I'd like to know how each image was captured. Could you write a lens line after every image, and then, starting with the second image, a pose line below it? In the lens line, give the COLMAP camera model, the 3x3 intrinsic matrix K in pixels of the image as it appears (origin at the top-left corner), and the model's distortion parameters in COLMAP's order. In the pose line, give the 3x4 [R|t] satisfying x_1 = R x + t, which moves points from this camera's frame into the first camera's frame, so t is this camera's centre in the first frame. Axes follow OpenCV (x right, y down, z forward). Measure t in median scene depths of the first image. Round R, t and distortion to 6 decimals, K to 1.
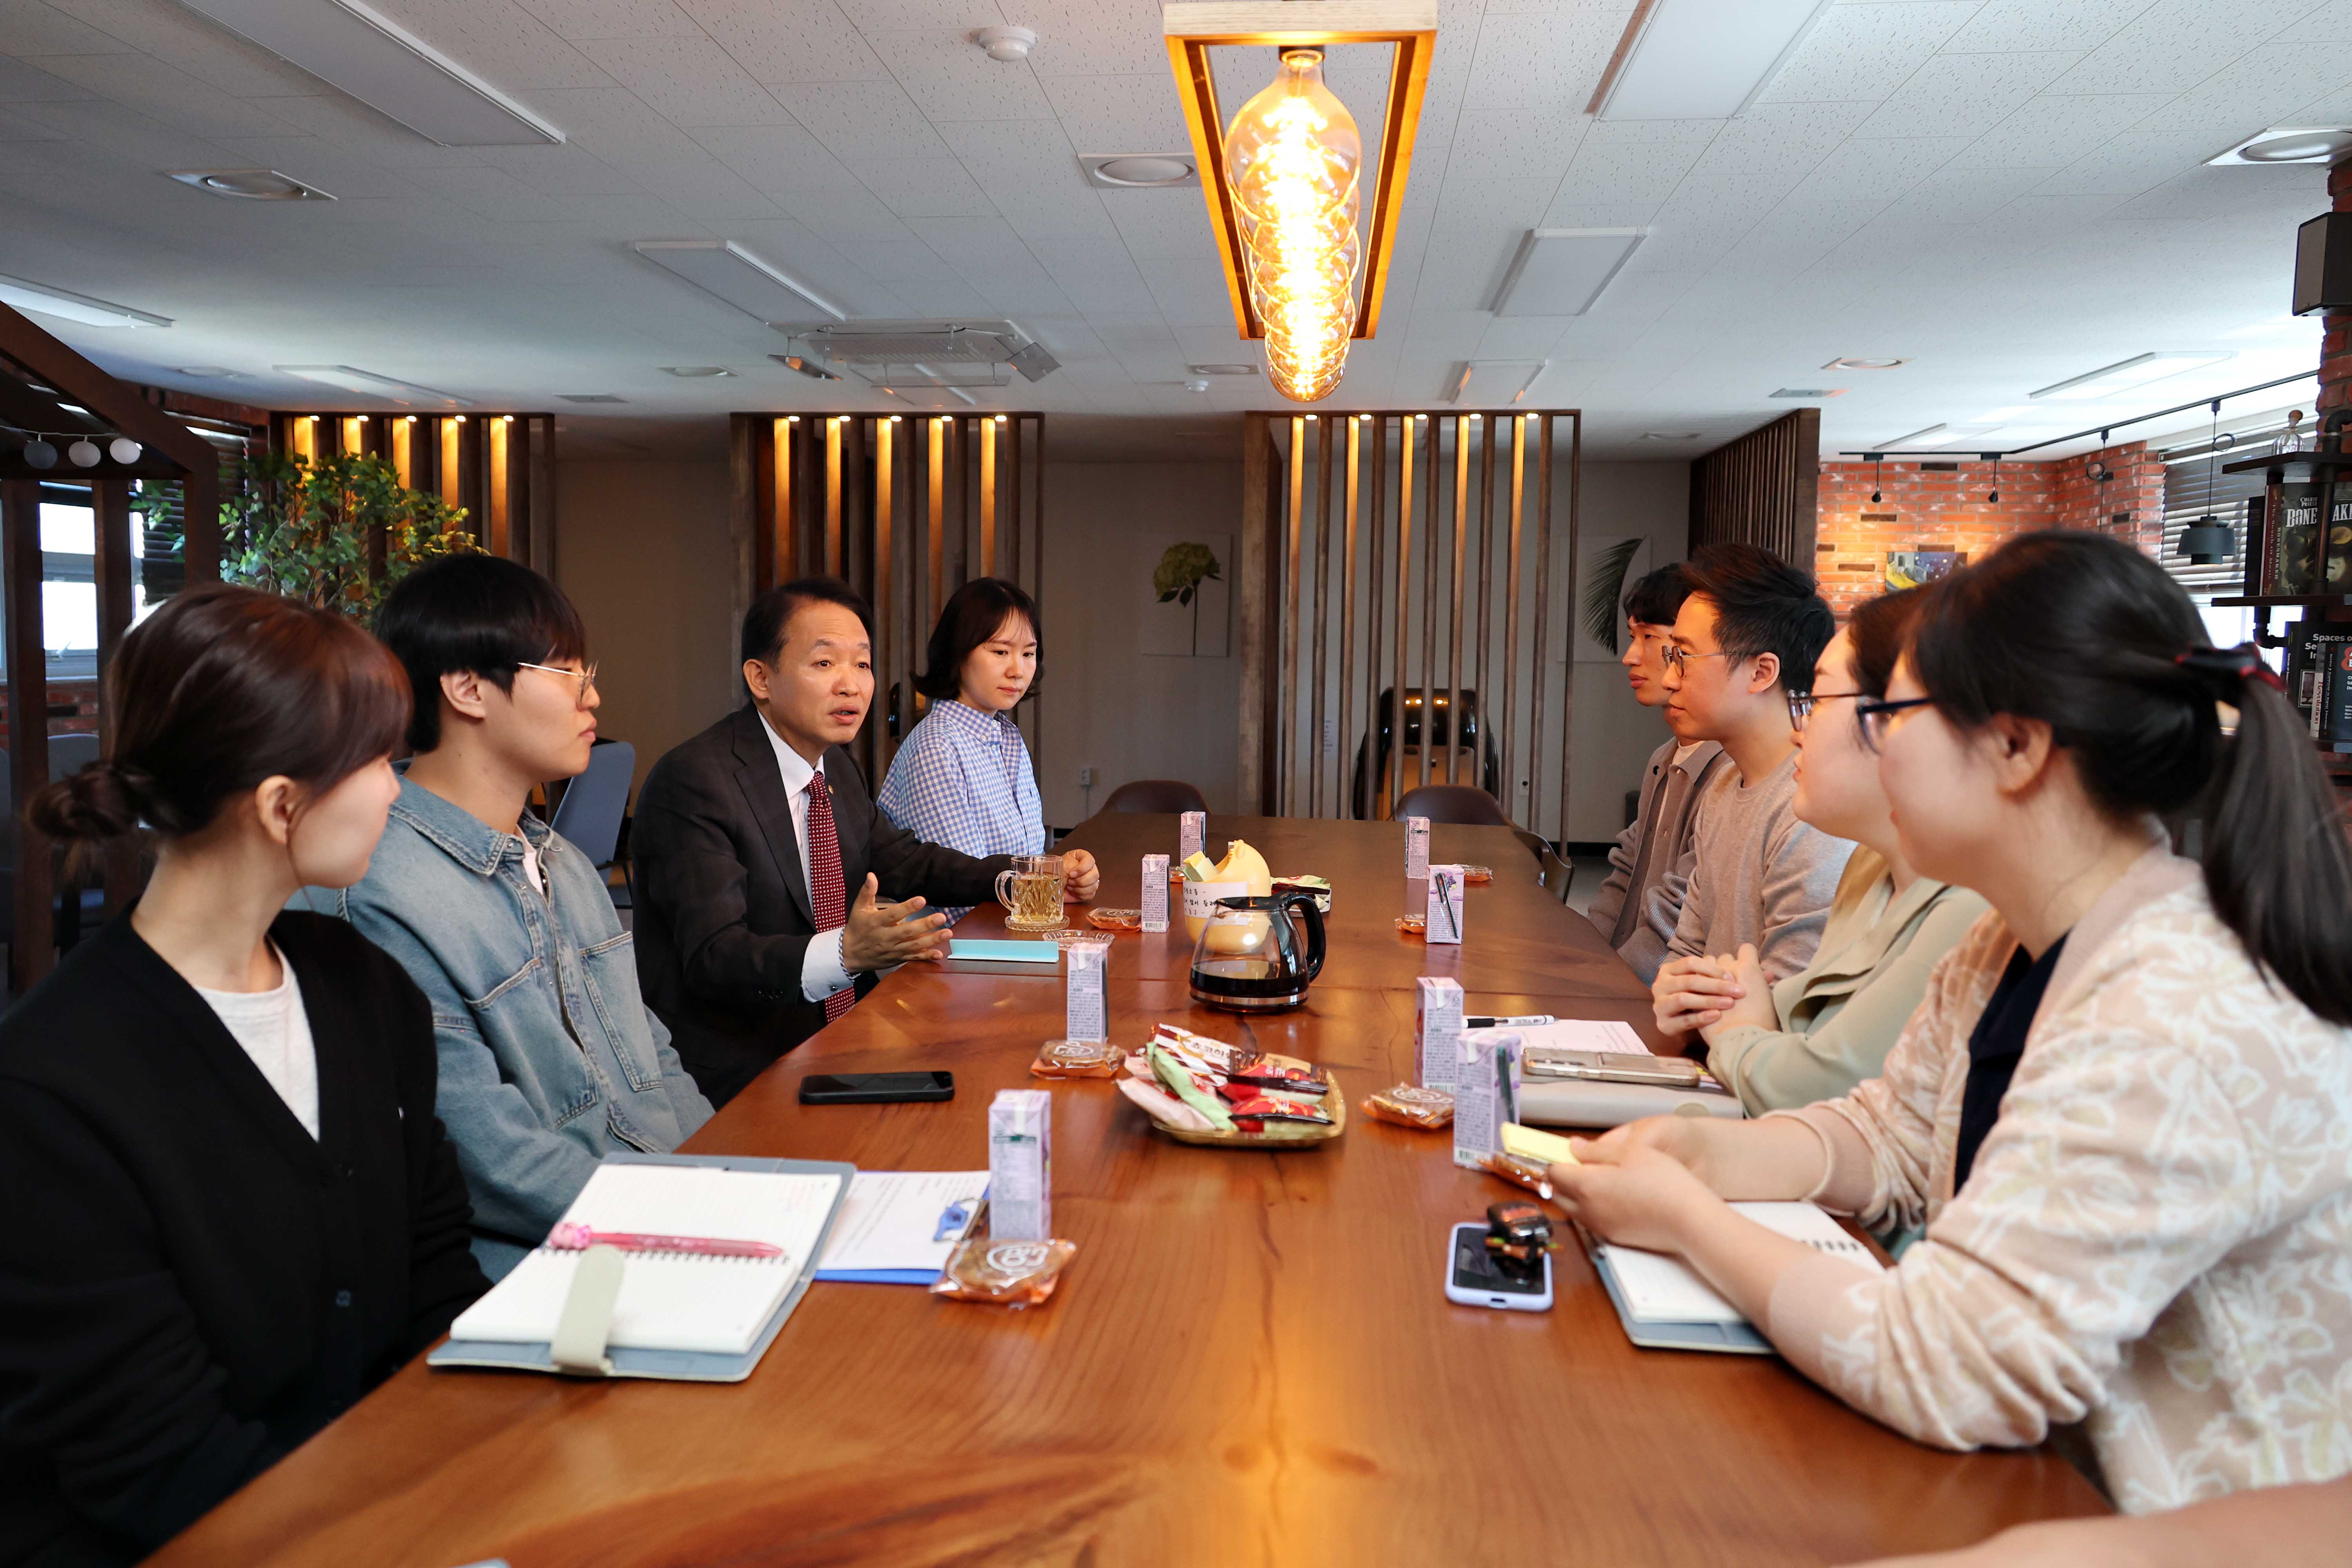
lens RADIAL K [[1682.4, 0, 1176.0], [0, 1682.4, 784.0], [0, 0, 1]] dist [-0.036609, 0.002250]
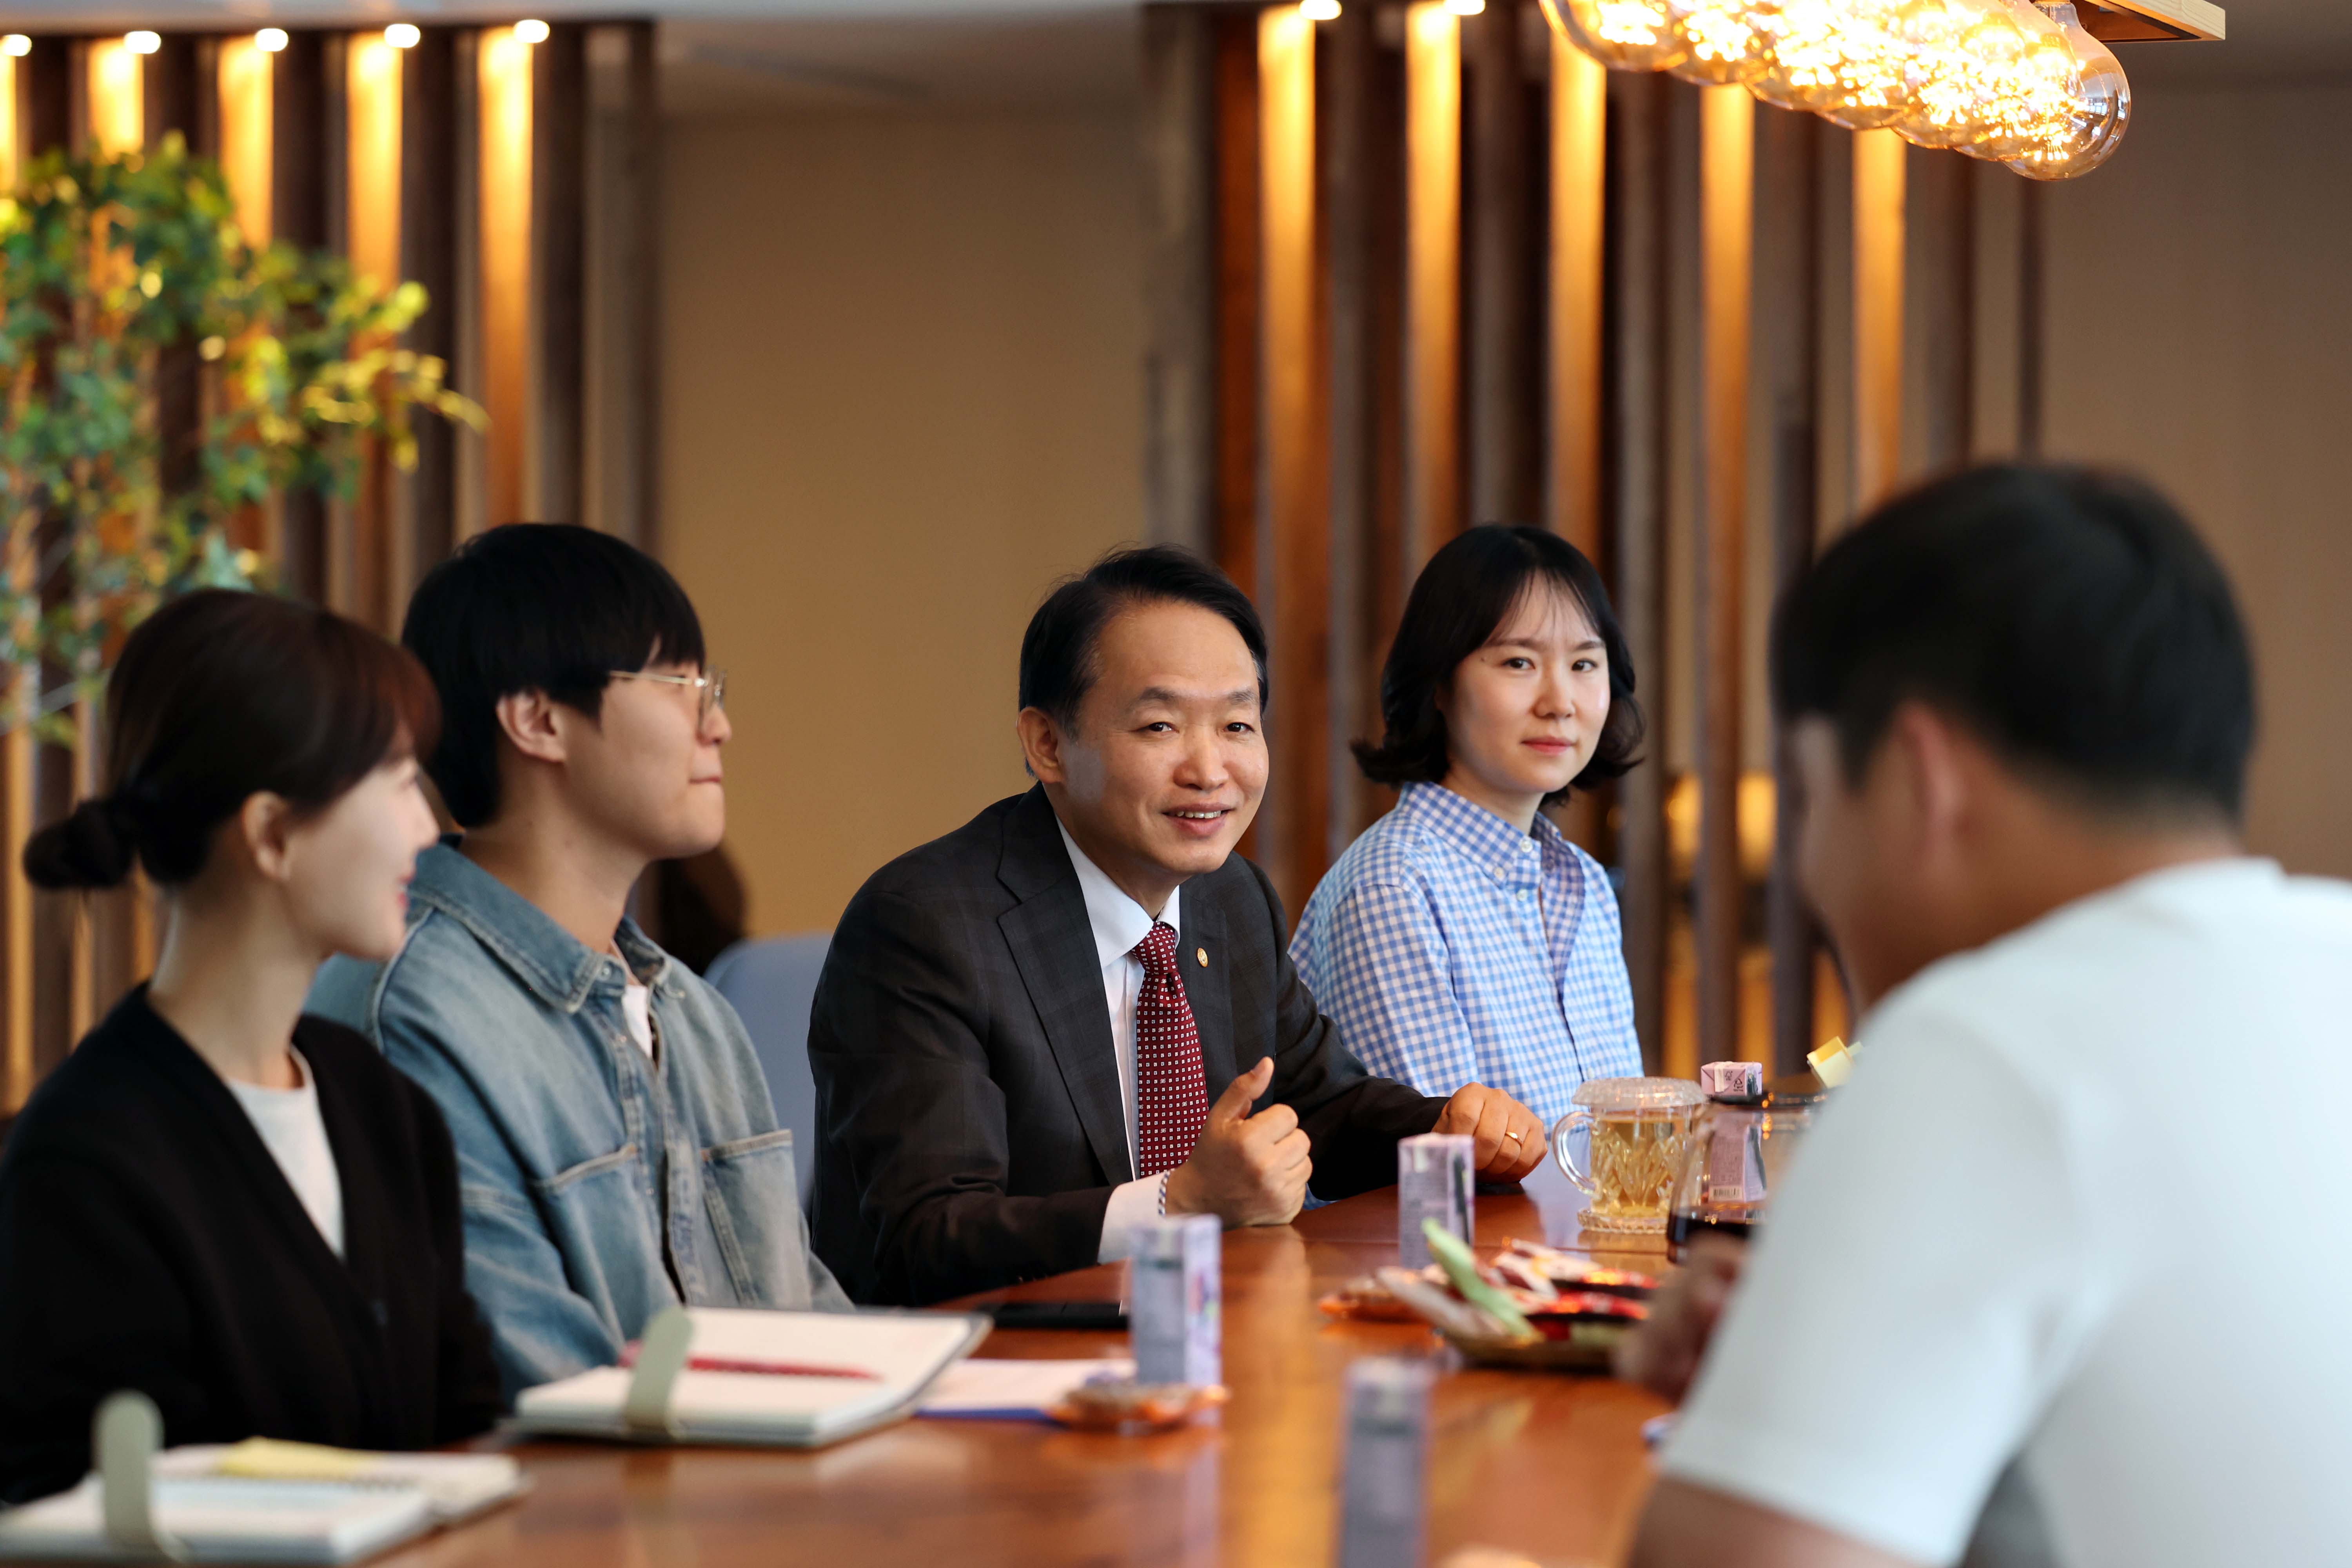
lens RADIAL K [[6475.3, 0, 1176.0], [0, 6475.3, 784.0], [0, 0, 1]] dist [0.040461, -0.104672]
pose [[0.964479, -0.009142, -0.264002, 0.093681], [-0.007678, 0.998009, -0.062607, 0.024553], [0.264048, 0.062410, 0.962488, -0.277586]]
